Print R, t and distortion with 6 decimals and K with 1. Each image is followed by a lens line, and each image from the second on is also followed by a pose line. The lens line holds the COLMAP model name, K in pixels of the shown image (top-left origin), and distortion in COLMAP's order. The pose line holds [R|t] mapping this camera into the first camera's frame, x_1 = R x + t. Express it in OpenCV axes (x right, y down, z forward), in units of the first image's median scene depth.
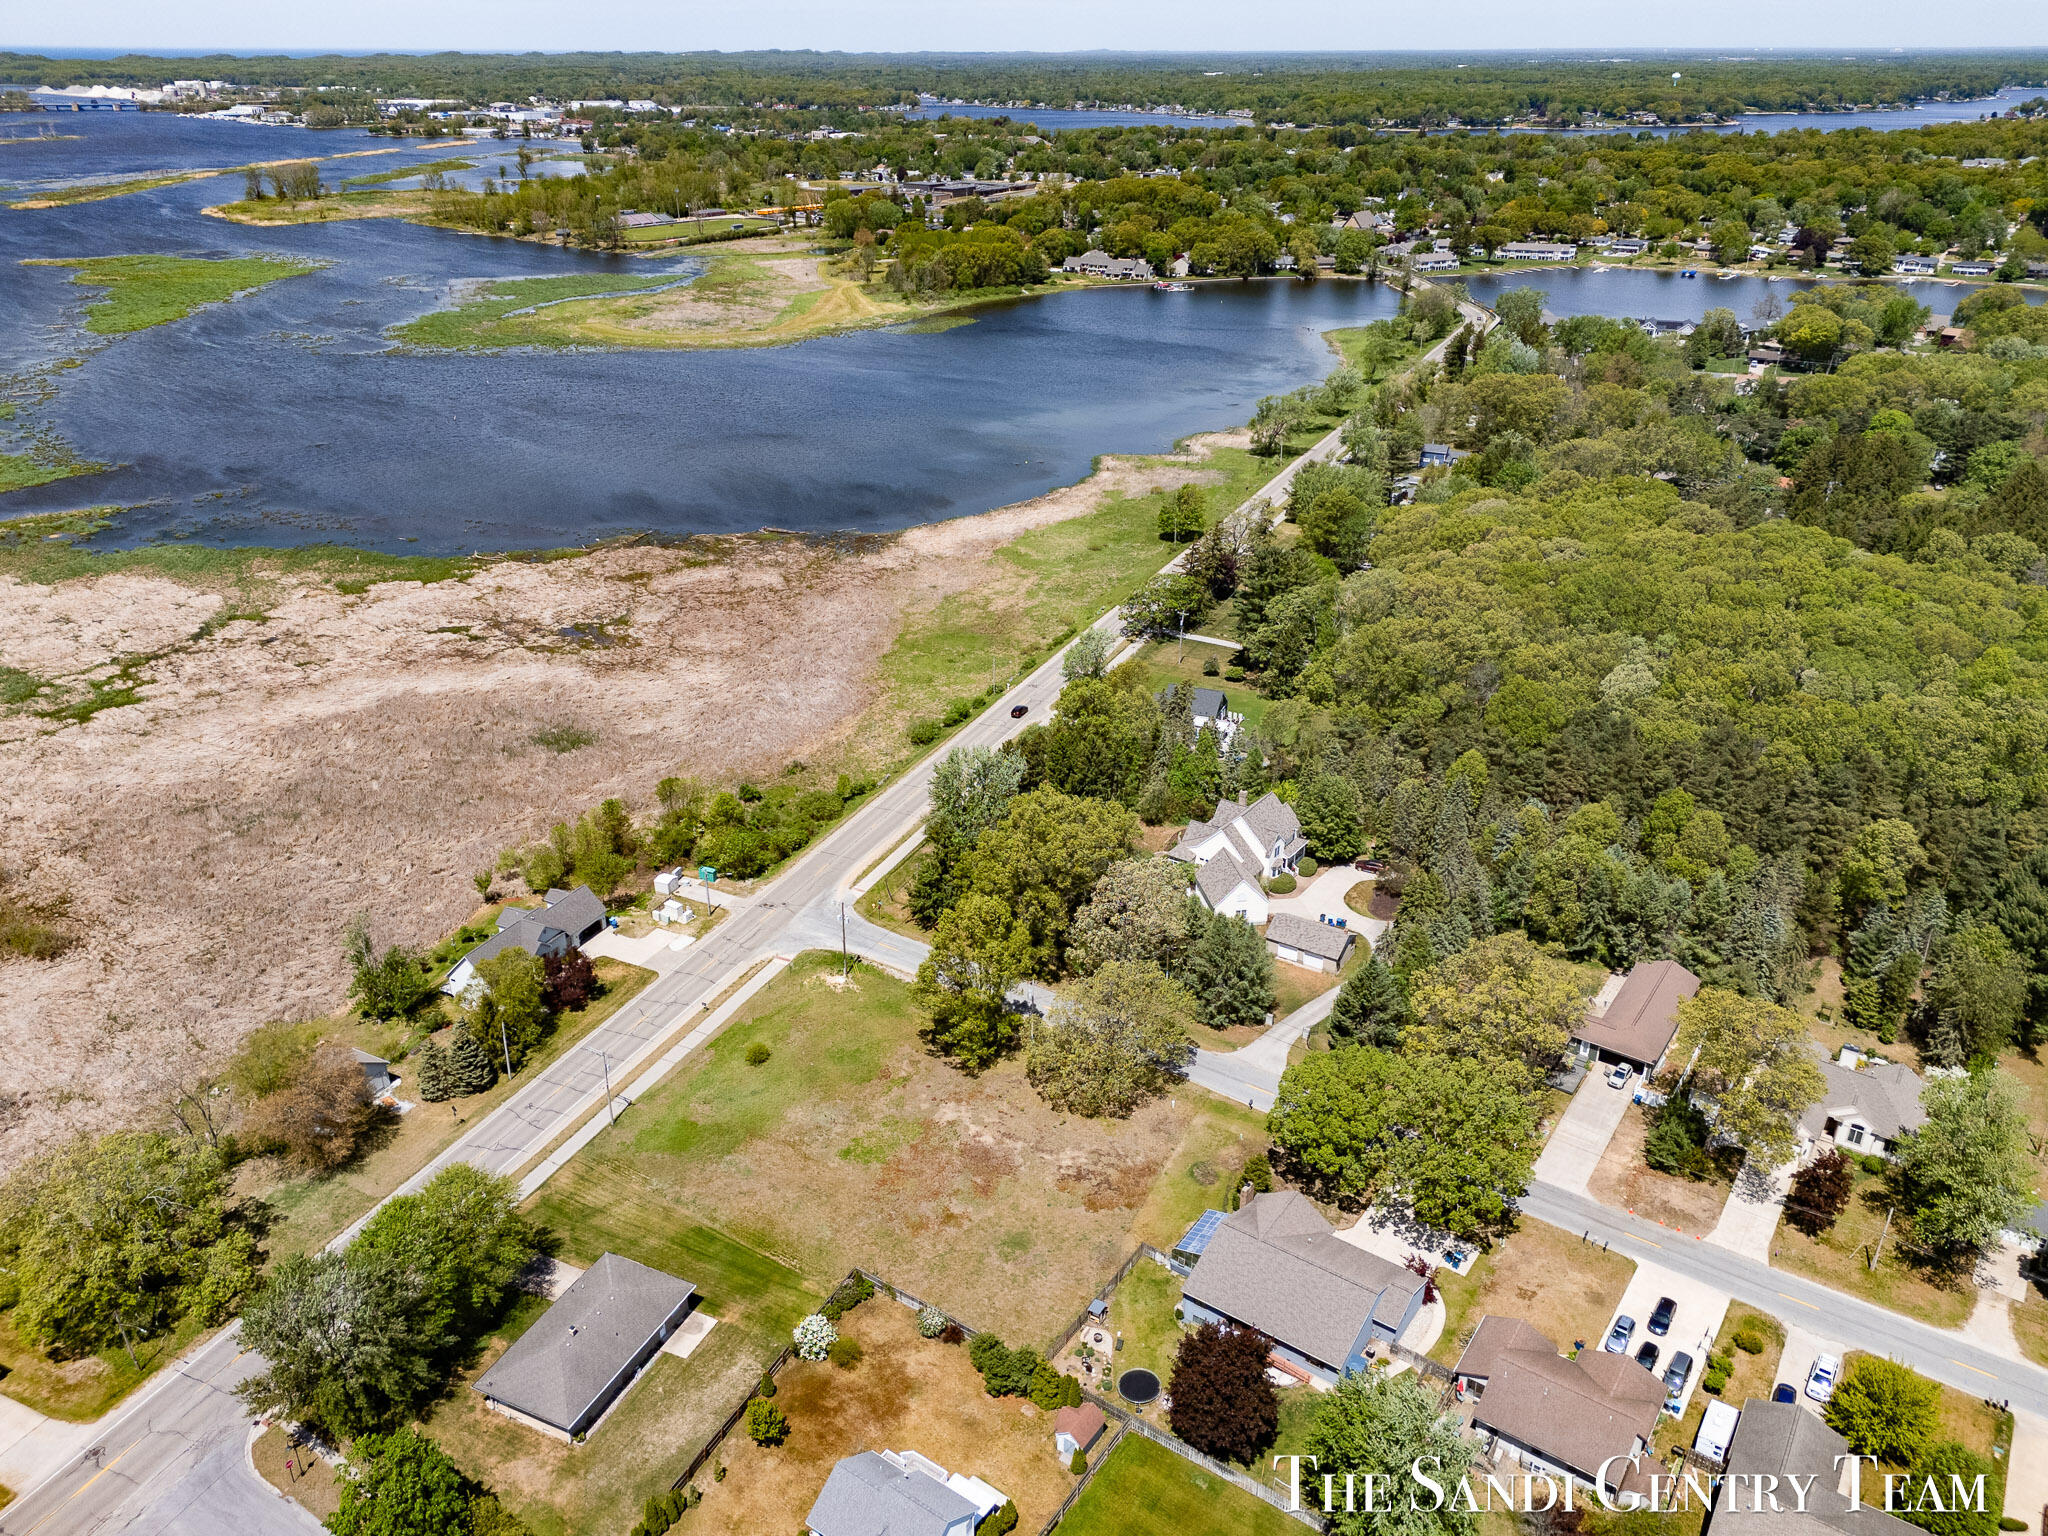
lens RADIAL K [[1518.2, 0, 1022.3], [0, 1518.2, 767.4], [0, 0, 1]] dist [0.079939, -0.075277]
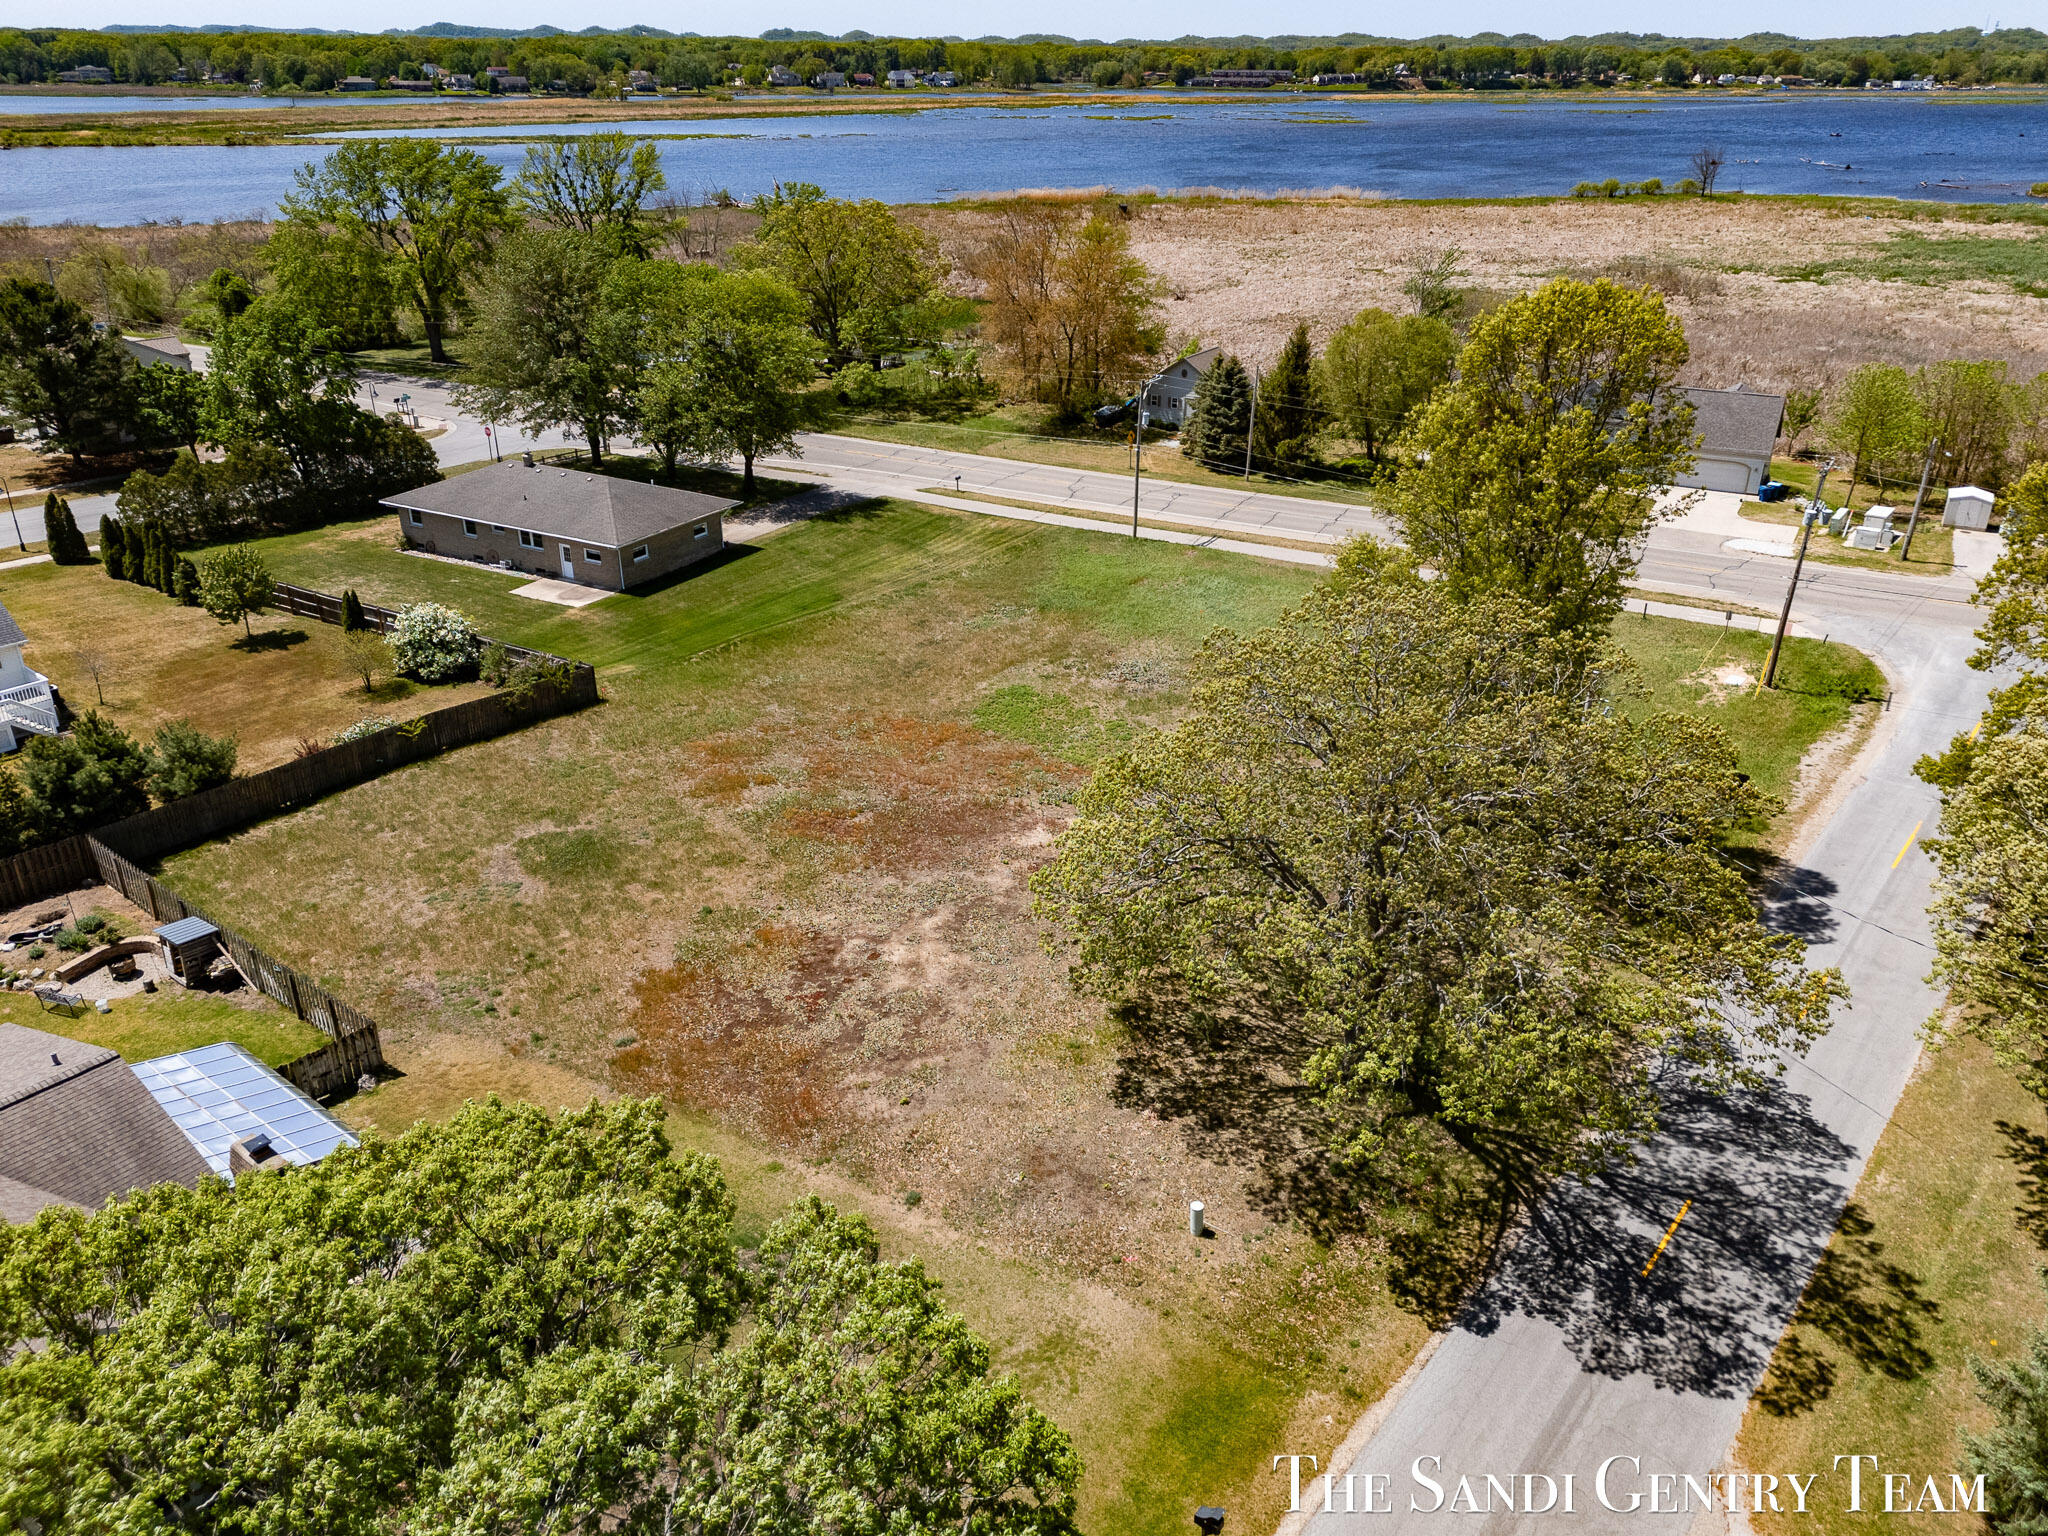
lens RADIAL K [[1518.2, 0, 1017.1], [0, 1518.2, 759.8], [0, 0, 1]] dist [0.079939, -0.075277]
pose [[-0.067338, 0.419344, -0.905326, 0.246126], [-0.429610, 0.806774, 0.405649, 0.083027], [0.900500, 0.416253, 0.125828, 0.839453]]
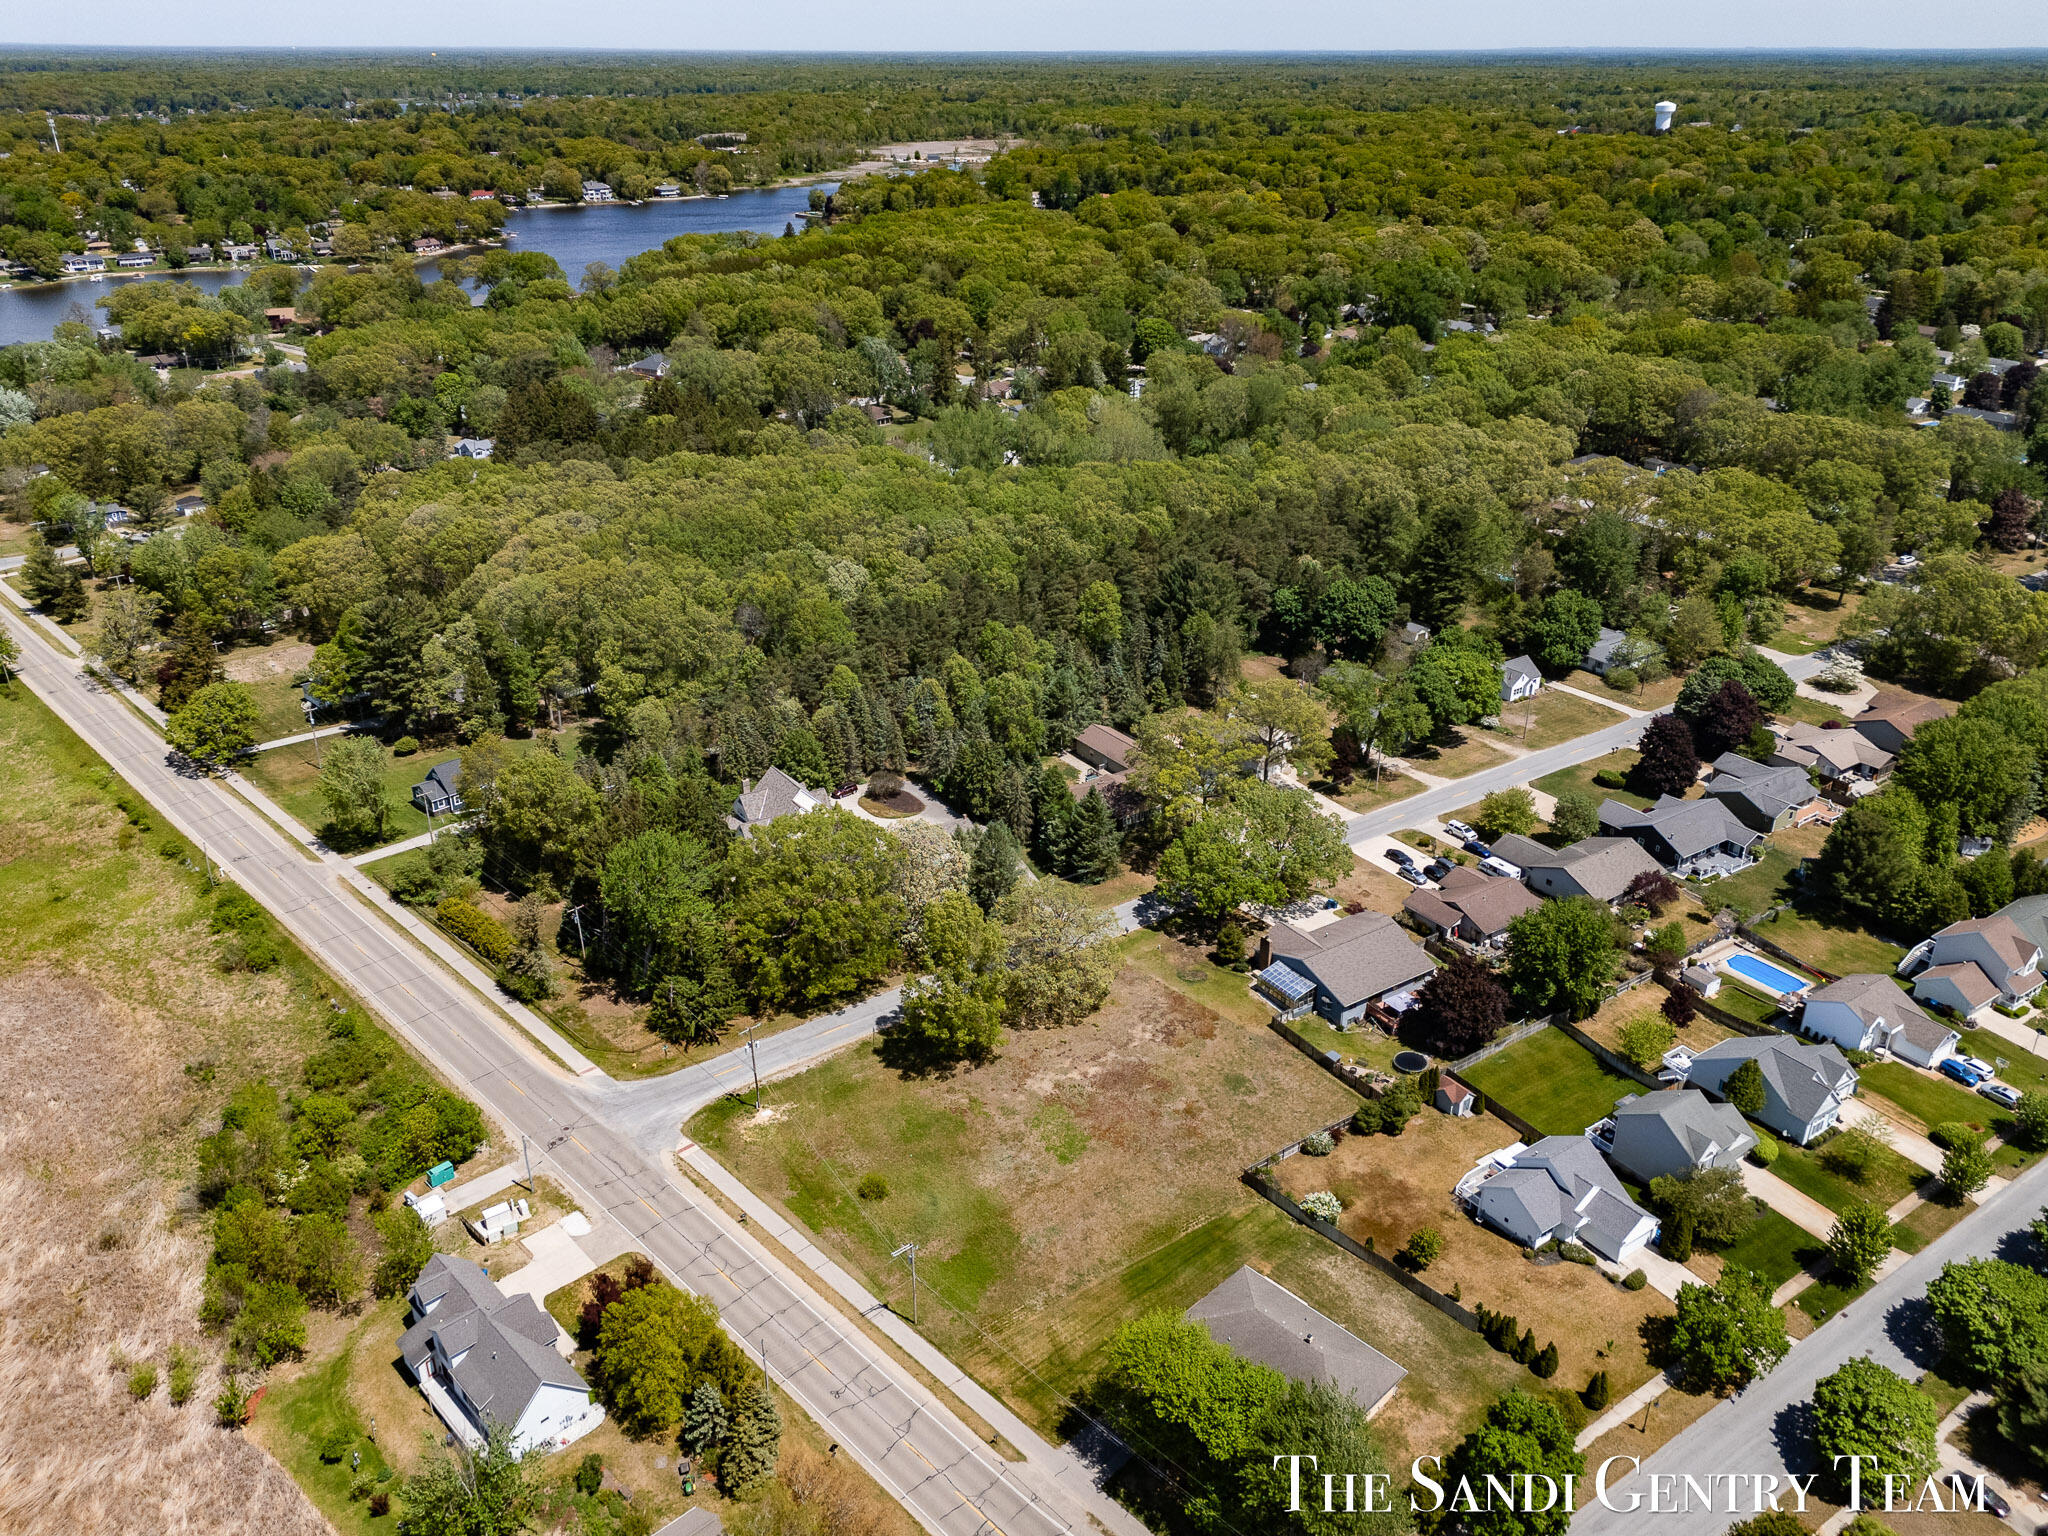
lens RADIAL K [[1518.2, 0, 1020.4], [0, 1518.2, 787.1], [0, 0, 1]] dist [0.079939, -0.075277]
pose [[0.354159, -0.407920, 0.841530, -0.756607], [0.398303, 0.879952, 0.258919, -0.199688], [-0.846124, 0.243486, 0.474118, 0.436365]]
